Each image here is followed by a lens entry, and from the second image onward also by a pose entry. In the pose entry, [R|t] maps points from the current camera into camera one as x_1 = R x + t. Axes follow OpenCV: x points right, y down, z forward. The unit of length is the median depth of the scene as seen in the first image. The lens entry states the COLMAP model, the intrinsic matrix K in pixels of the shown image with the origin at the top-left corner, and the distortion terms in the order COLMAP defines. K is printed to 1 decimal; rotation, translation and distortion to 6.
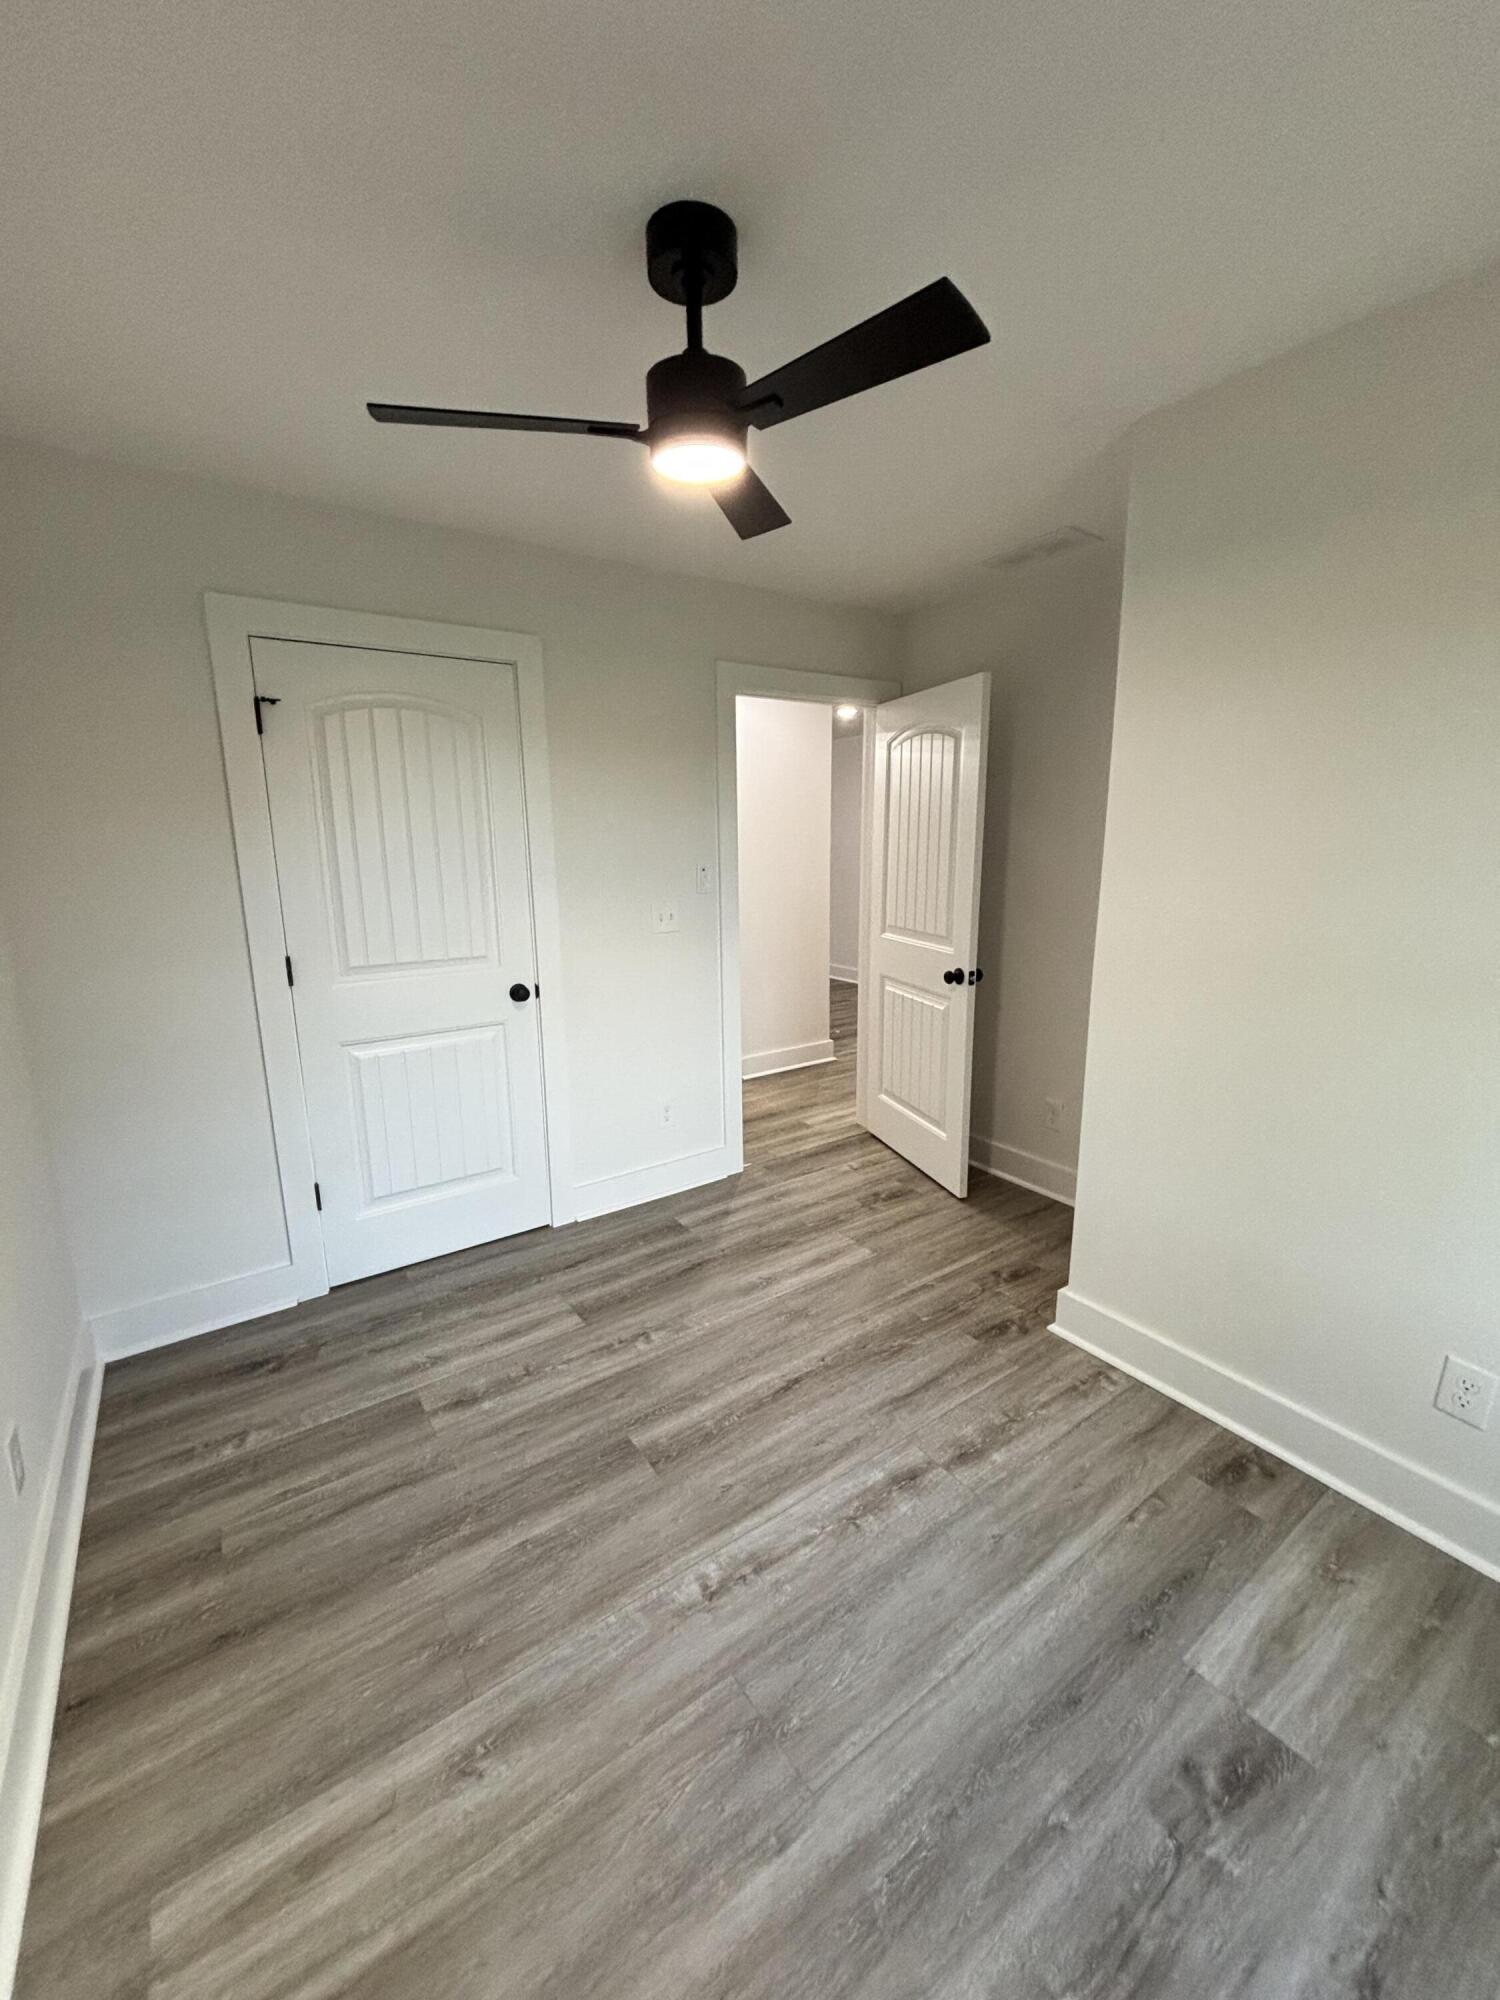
lens RADIAL K [[800.3, 0, 750.0], [0, 800.3, 1000.0], [0, 0, 1]] dist [0.000822, 0.000127]
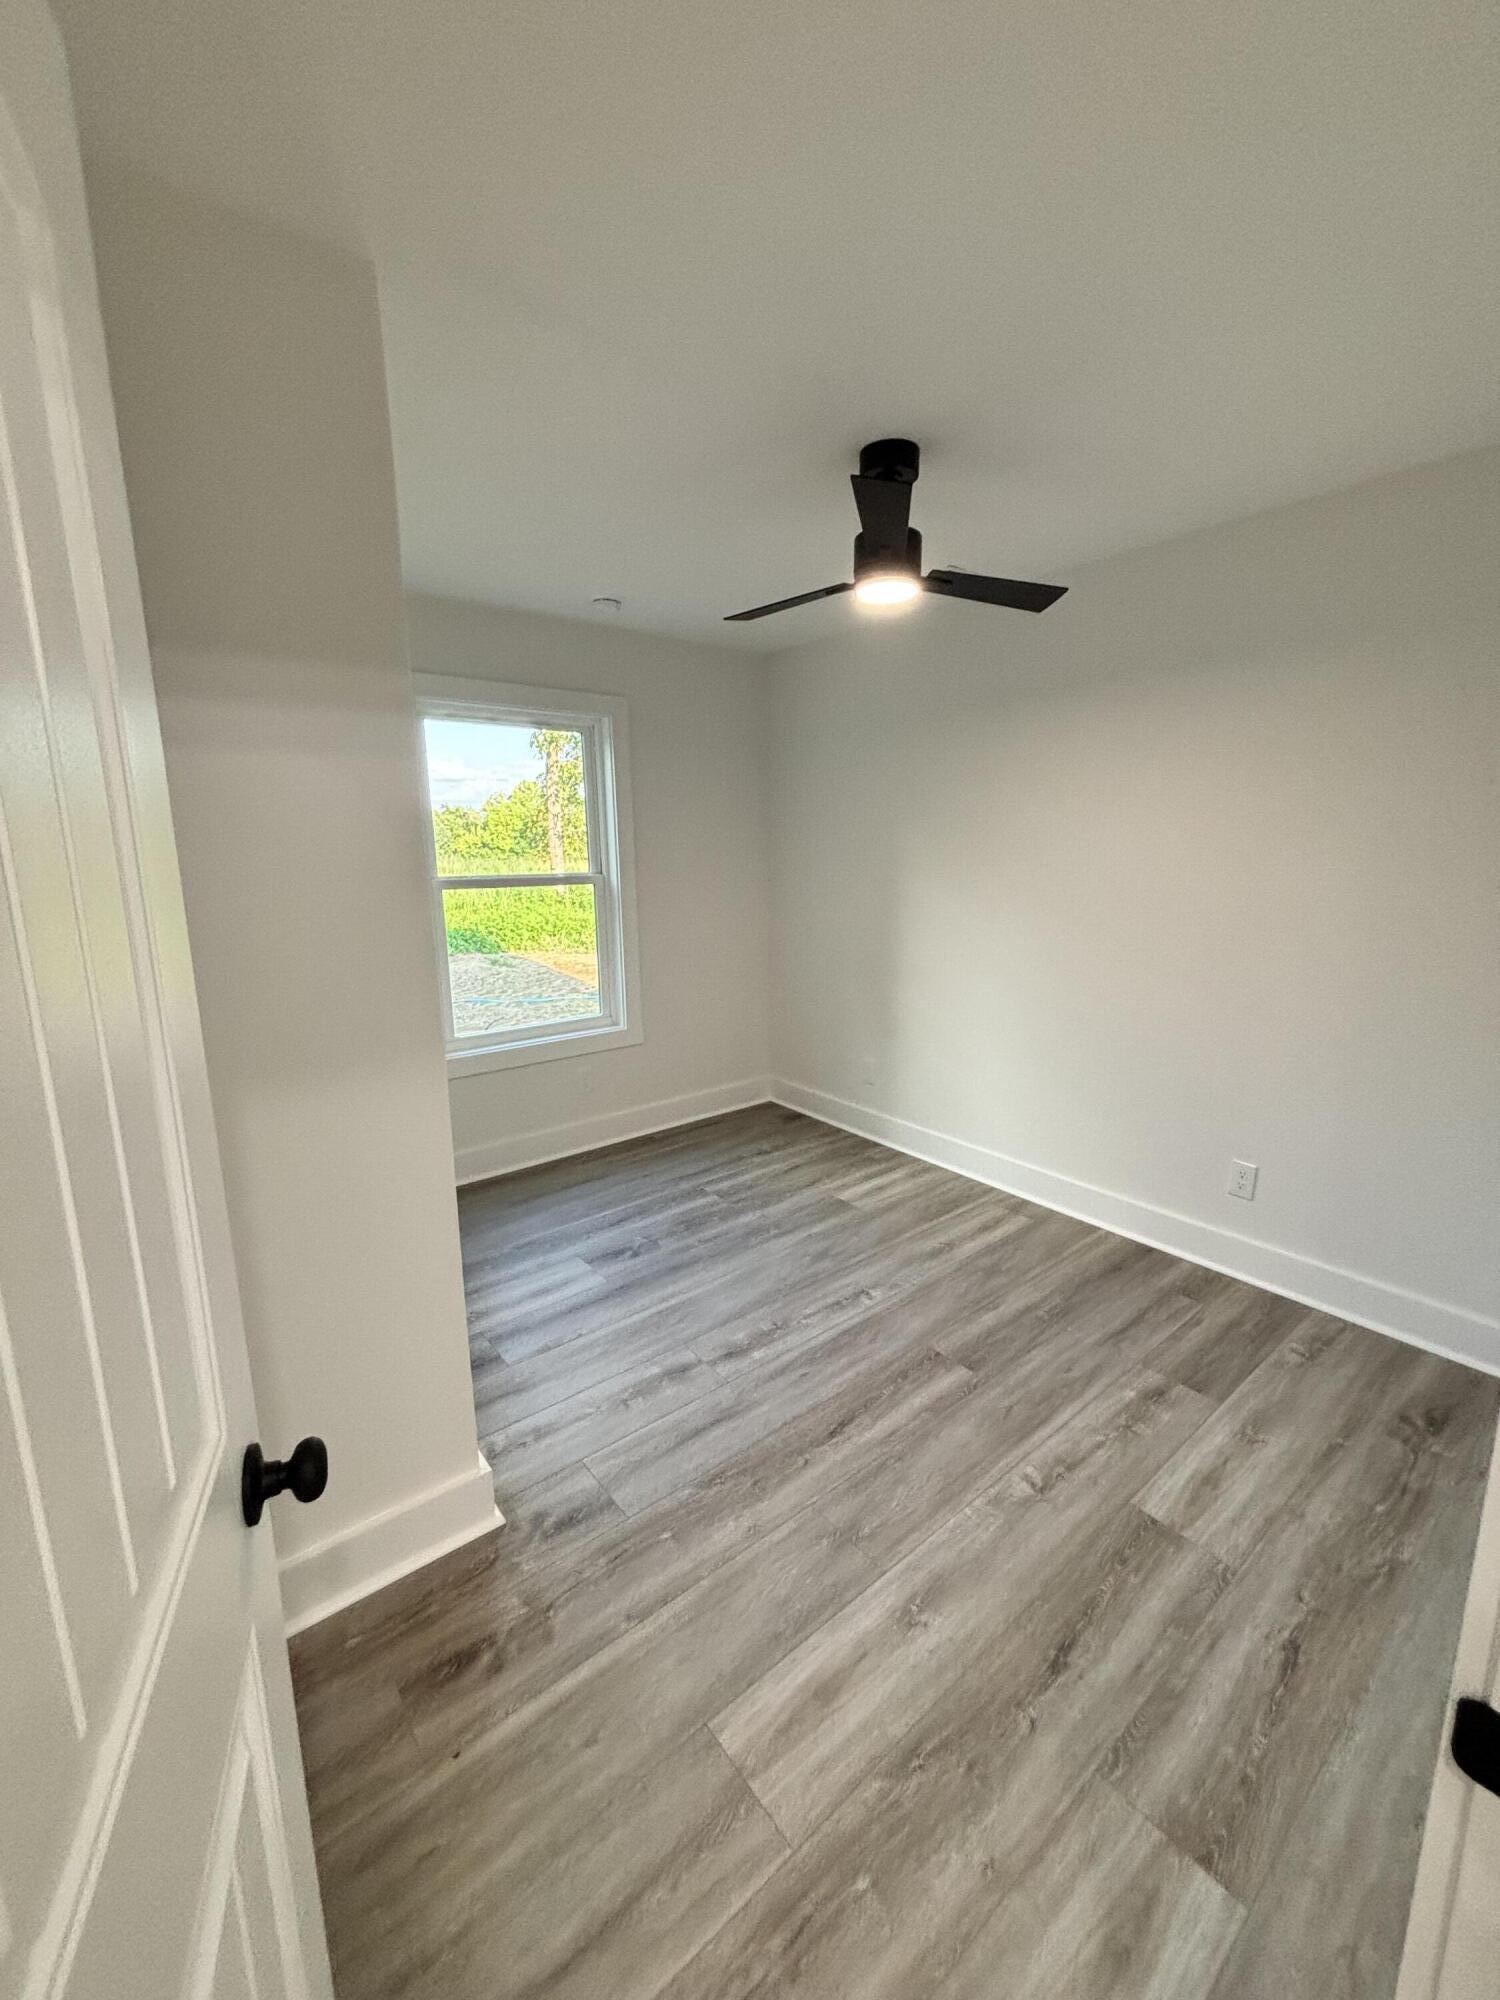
lens RADIAL K [[835.4, 0, 787.3], [0, 835.4, 997.6], [0, 0, 1]] dist [0.001066, 0.000176]
pose [[-0.994069, 0.040353, -0.100983, 0.191133], [-0.000670, 0.926313, 0.376754, -0.360033], [0.108745, 0.374587, -0.920793, 1.724024]]
